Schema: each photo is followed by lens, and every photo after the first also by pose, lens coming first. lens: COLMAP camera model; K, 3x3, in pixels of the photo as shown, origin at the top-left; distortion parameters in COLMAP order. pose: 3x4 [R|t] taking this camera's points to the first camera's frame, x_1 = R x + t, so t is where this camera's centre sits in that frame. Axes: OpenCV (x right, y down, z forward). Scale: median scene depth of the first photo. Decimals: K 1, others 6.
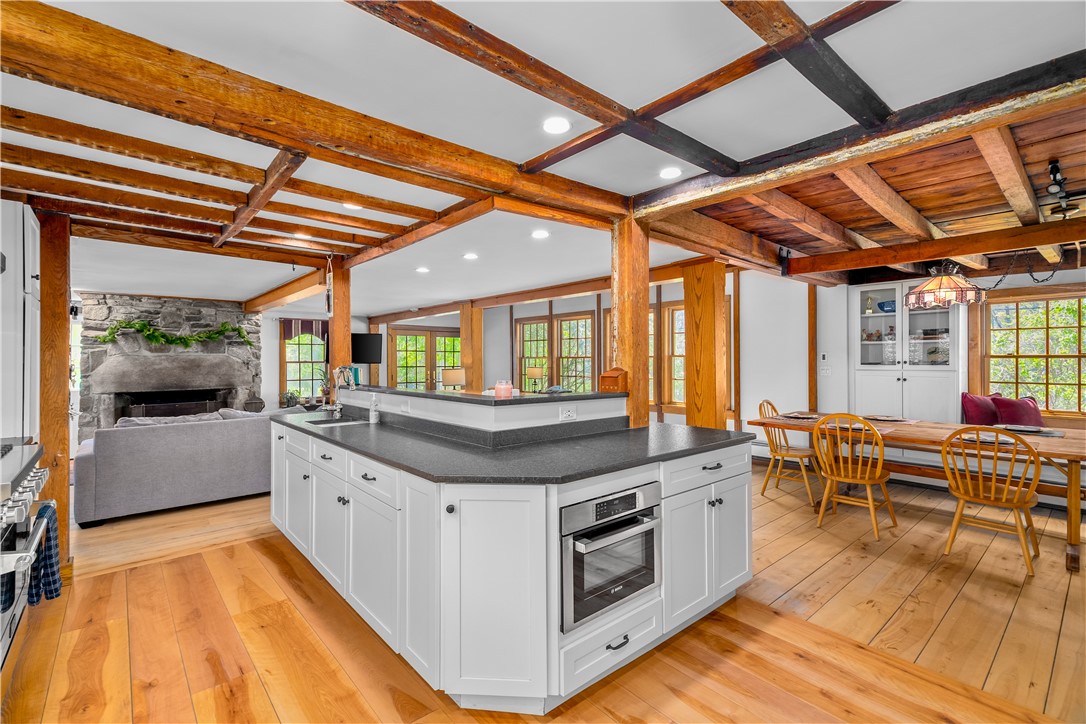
lens RADIAL K [[483.9, 0, 541.7], [0, 483.9, 358.9], [0, 0, 1]] dist [0.014405, 0.001380]
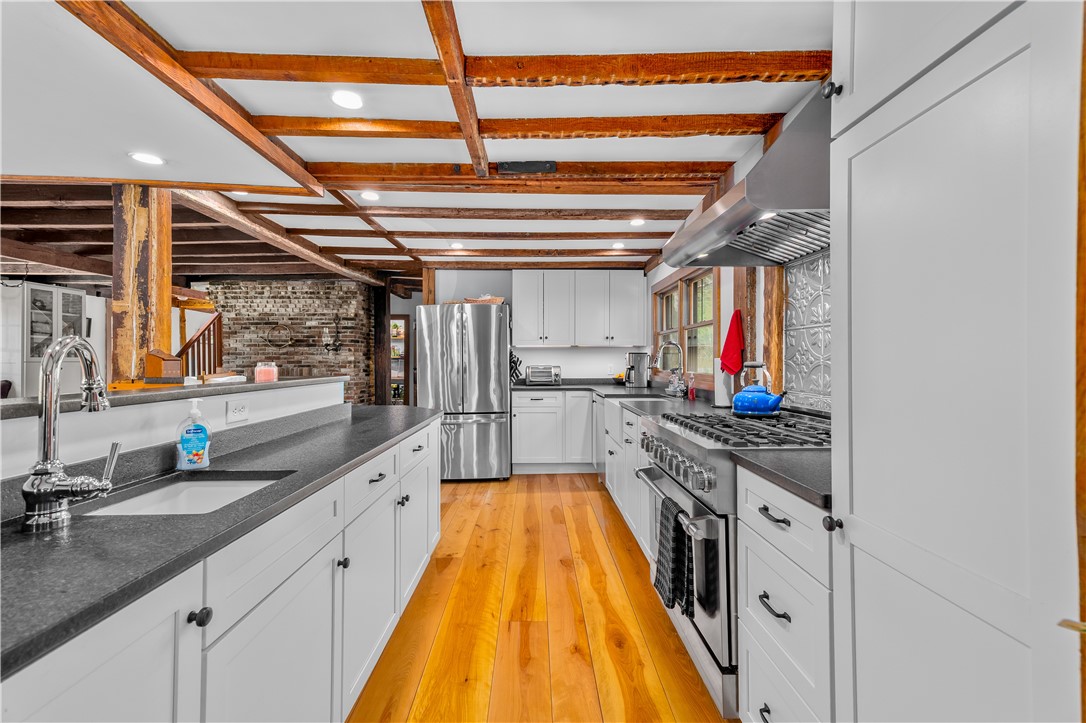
lens RADIAL K [[483.9, 0, 541.7], [0, 483.9, 358.4], [0, 0, 1]] dist [0.014405, 0.001380]
pose [[-0.766123, 0.005461, 0.642671, -0.736200], [-0.001250, 0.999949, -0.009986, 0.032892], [-0.642693, -0.008454, -0.766078, 0.964804]]
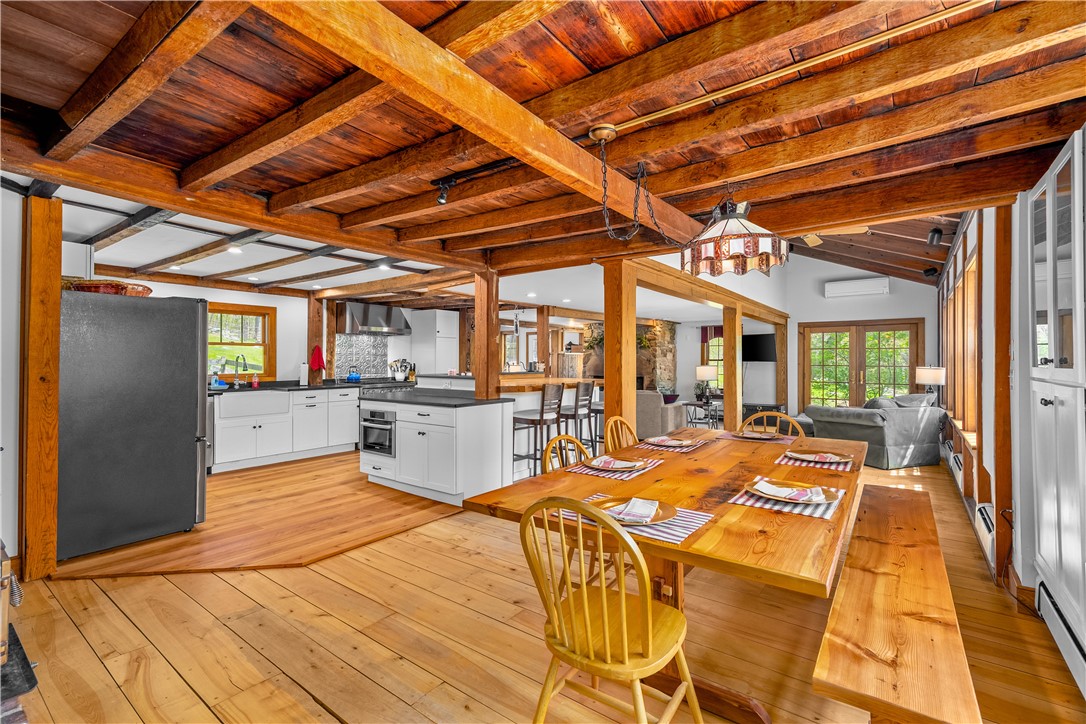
lens RADIAL K [[483.9, 0, 541.7], [0, 483.9, 358.9], [0, 0, 1]] dist [0.014405, 0.001380]
pose [[0.203169, 0.000096, -0.979144, 1.433431], [0.001897, 0.999998, 0.000492, 0.005347], [0.979142, -0.001958, 0.203169, 0.675340]]
